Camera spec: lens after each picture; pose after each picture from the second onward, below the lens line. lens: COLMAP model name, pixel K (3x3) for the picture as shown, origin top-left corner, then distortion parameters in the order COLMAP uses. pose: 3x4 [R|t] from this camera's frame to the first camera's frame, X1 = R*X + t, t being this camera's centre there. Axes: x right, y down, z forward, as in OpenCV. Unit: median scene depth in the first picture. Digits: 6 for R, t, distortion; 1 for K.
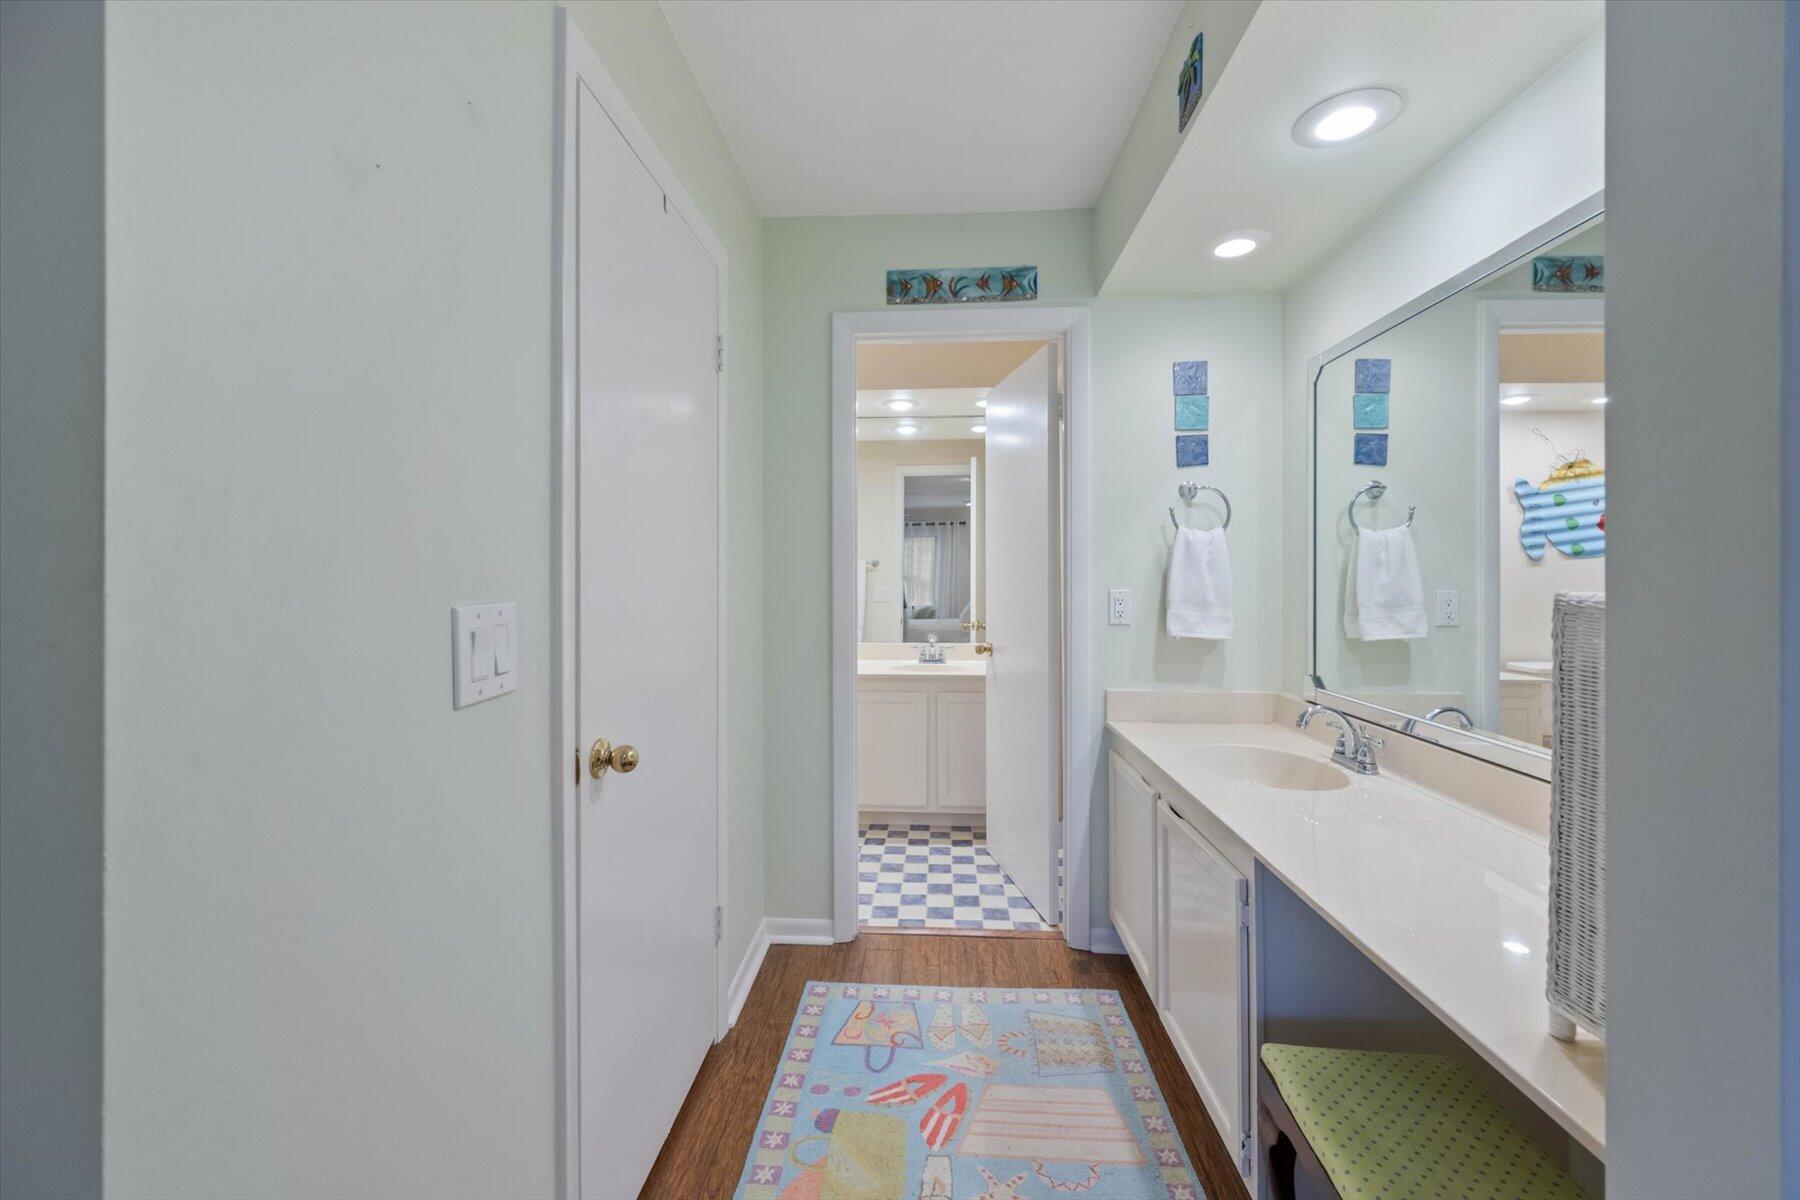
lens RADIAL K [[716.6, 0, 896.8], [0, 716.6, 597.9], [0, 0, 1]] dist [-0.000324, 0.000020]
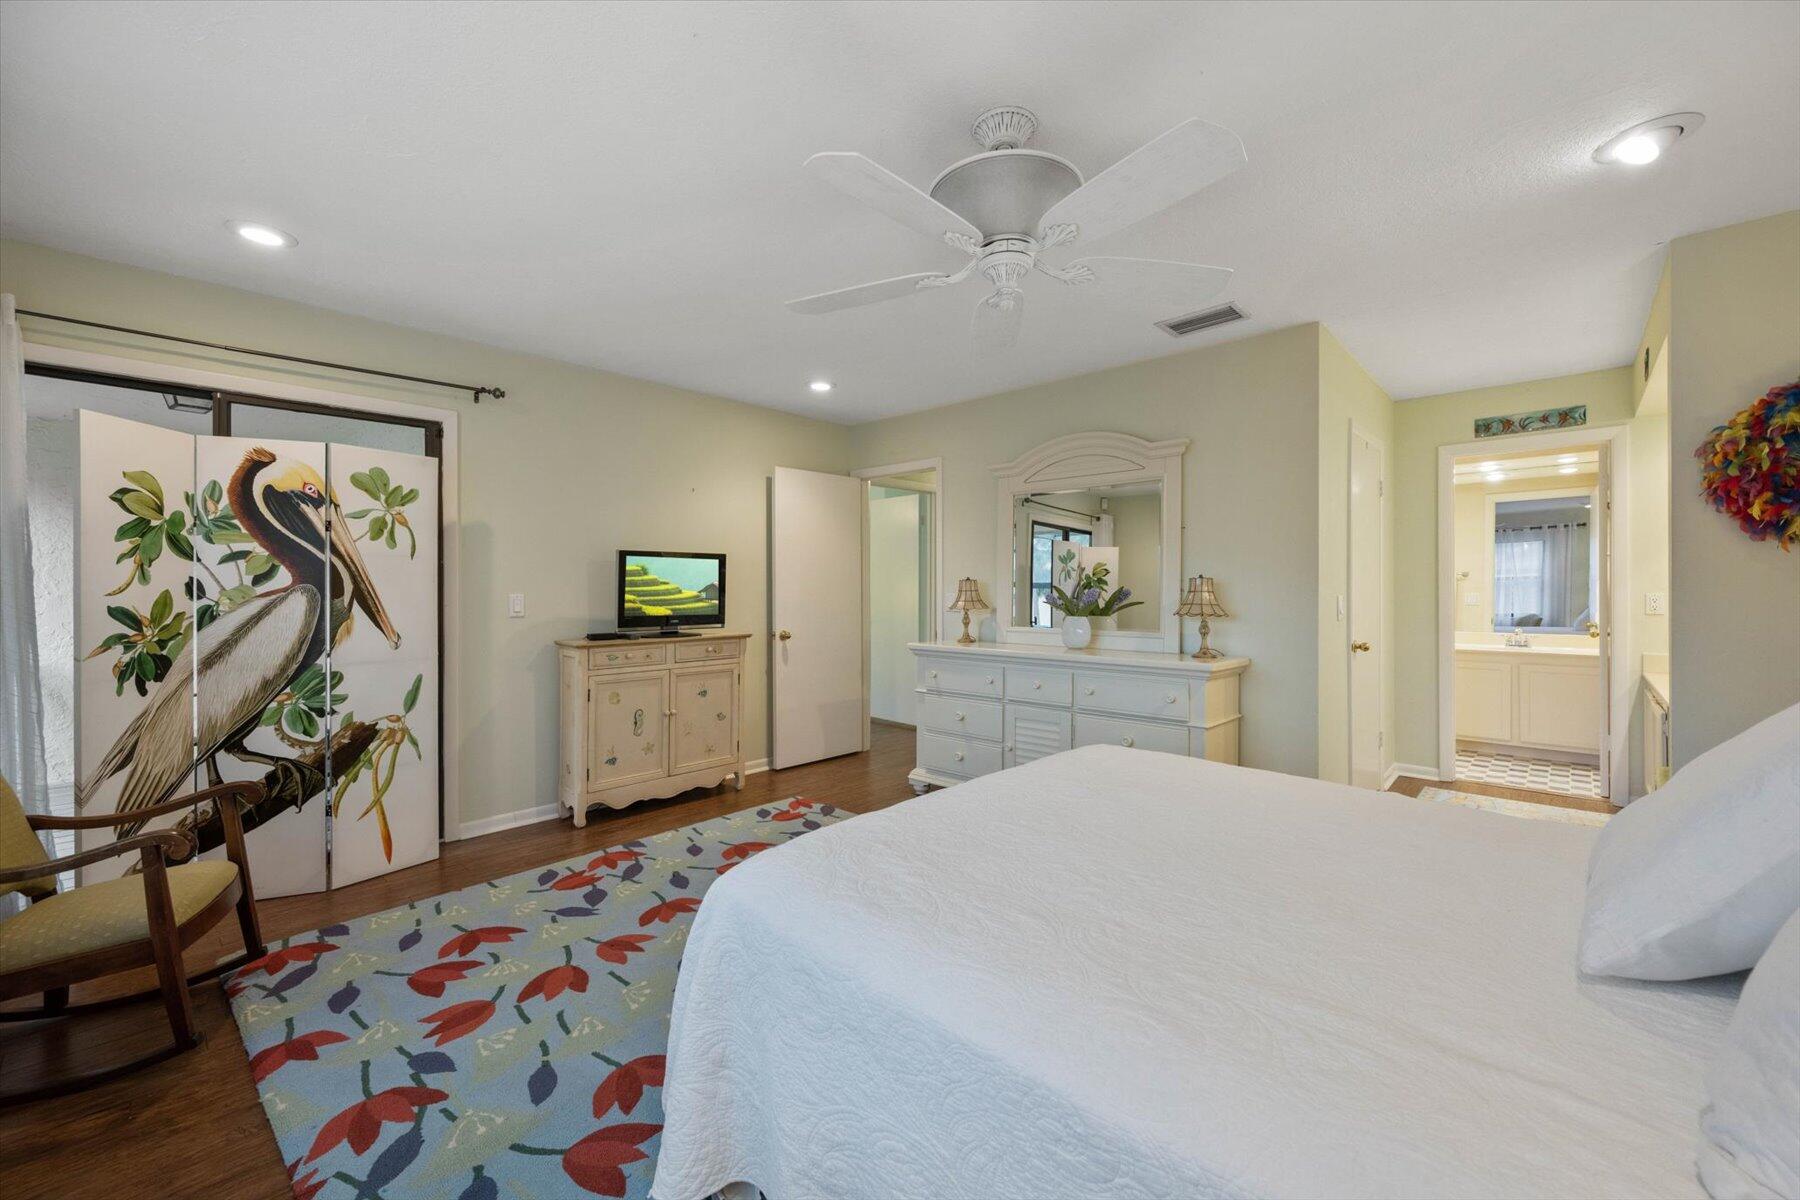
lens RADIAL K [[716.6, 0, 896.8], [0, 716.6, 597.9], [0, 0, 1]] dist [-0.000324, 0.000020]
pose [[0.767014, -0.004951, -0.641611, 0.026274], [-0.004329, 0.999908, -0.012891, 0.033627], [0.641616, 0.012665, 0.766922, -1.374836]]
